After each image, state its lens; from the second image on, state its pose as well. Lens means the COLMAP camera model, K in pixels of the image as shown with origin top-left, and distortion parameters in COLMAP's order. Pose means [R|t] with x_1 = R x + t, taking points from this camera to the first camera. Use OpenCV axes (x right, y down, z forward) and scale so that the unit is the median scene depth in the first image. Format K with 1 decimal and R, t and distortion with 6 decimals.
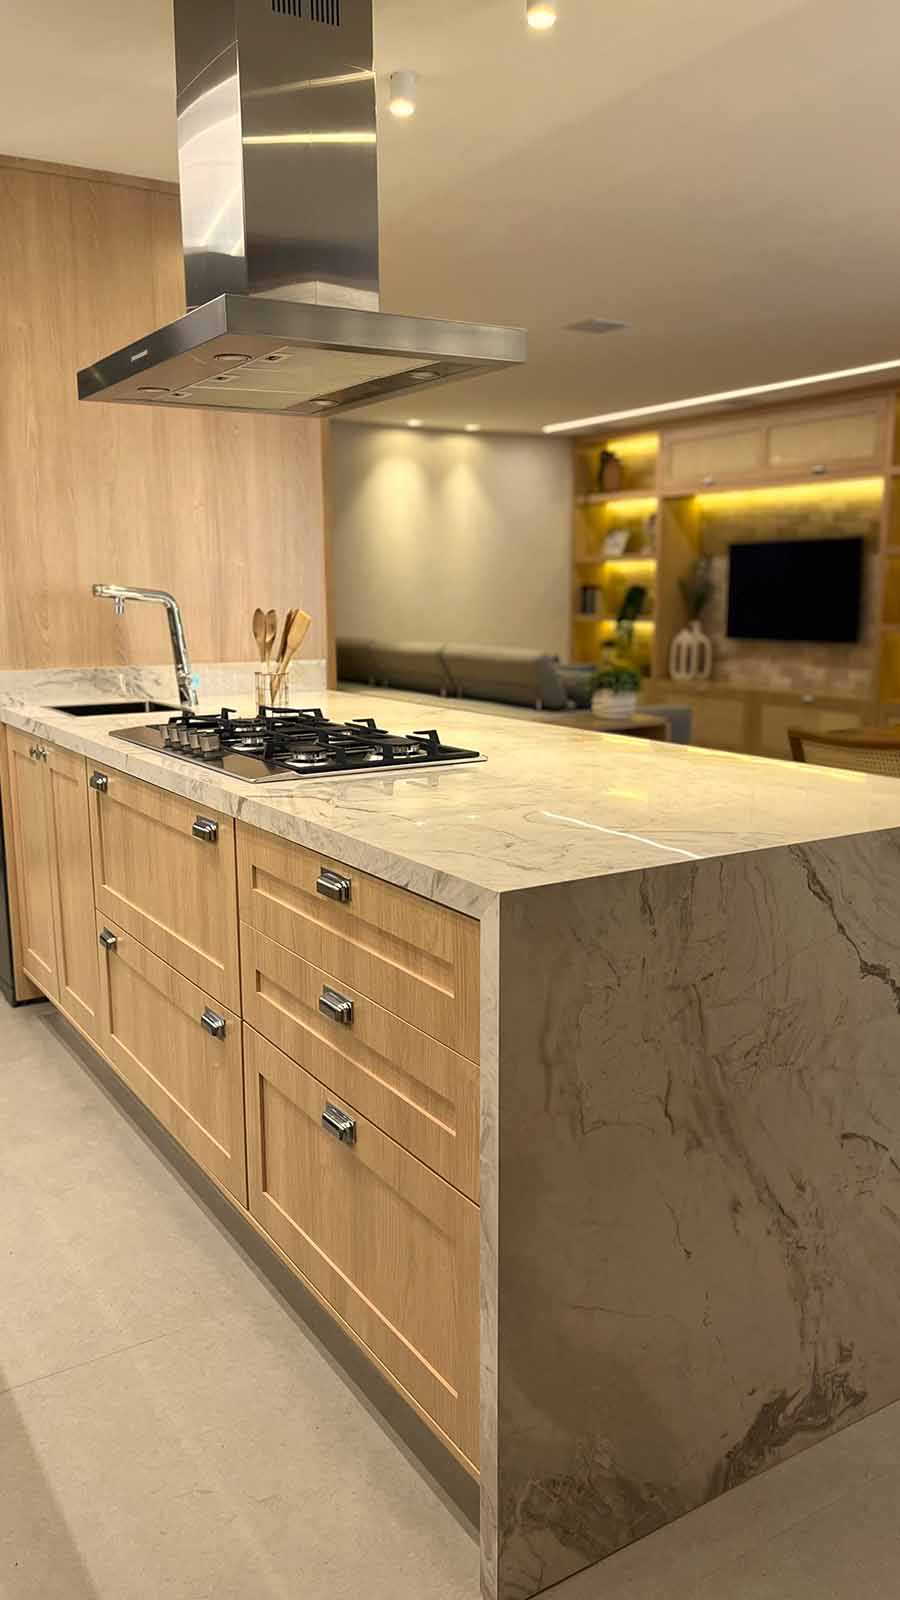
lens RADIAL K [[1184.3, 0, 454.9], [0, 1184.3, 810.8], [0, 0, 1]] dist [0.035064, -0.001098]
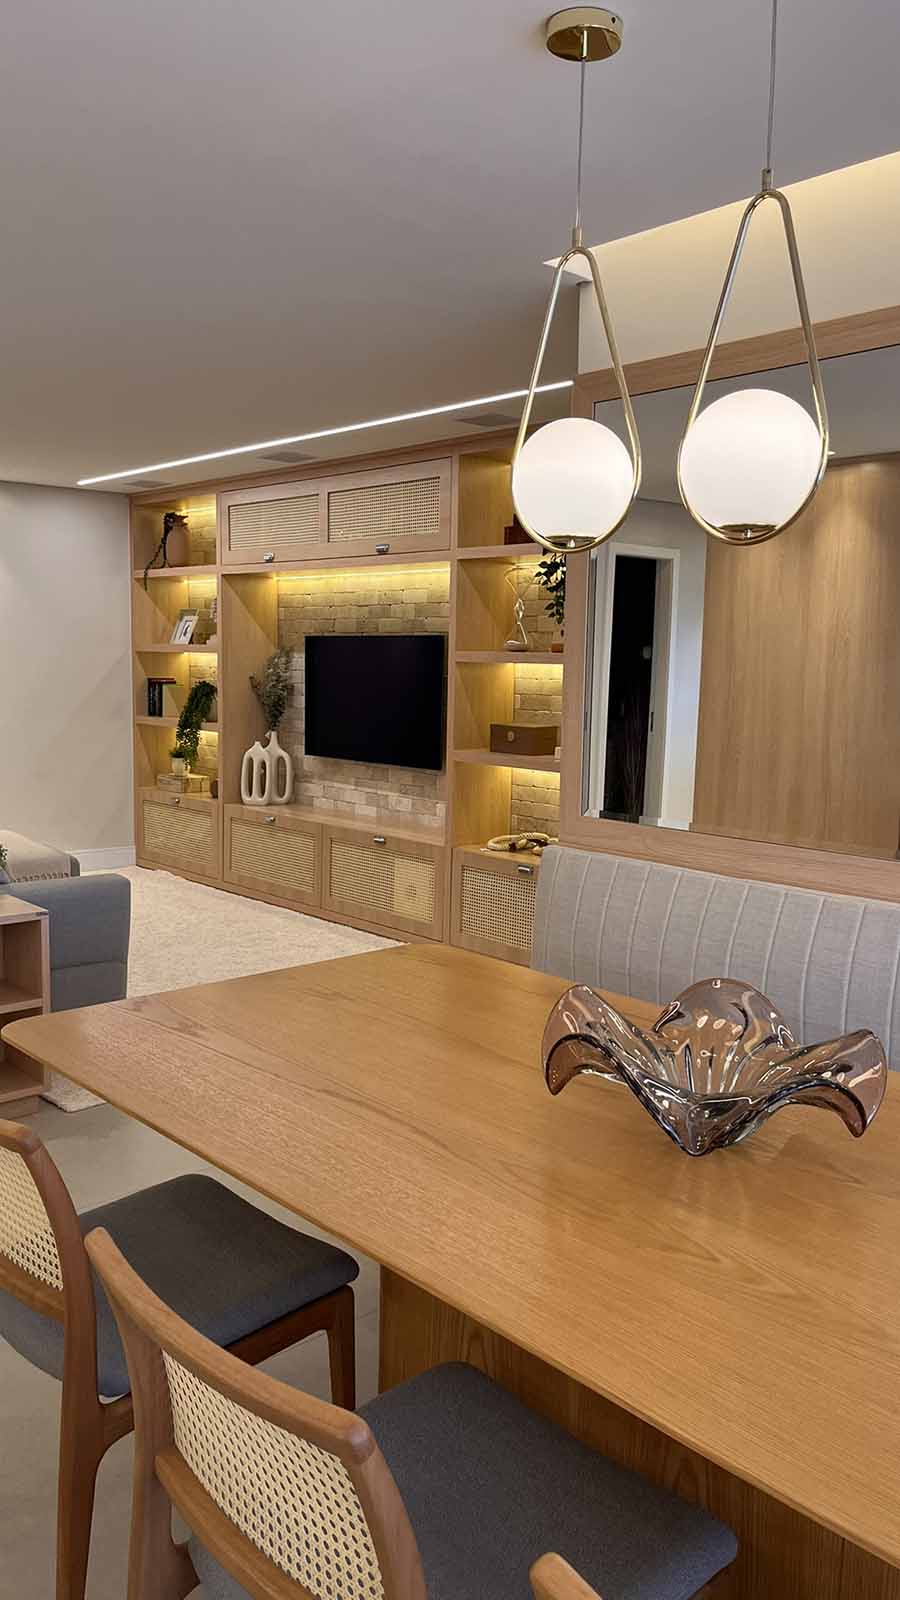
lens RADIAL K [[1184.3, 0, 446.9], [0, 1184.3, 807.0], [0, 0, 1]] dist [0.035064, -0.001098]
pose [[0.982471, 0.004459, 0.186364, 0.170408], [0.007198, 0.998061, -0.061828, -0.059229], [-0.186278, 0.062086, 0.980533, 0.204436]]
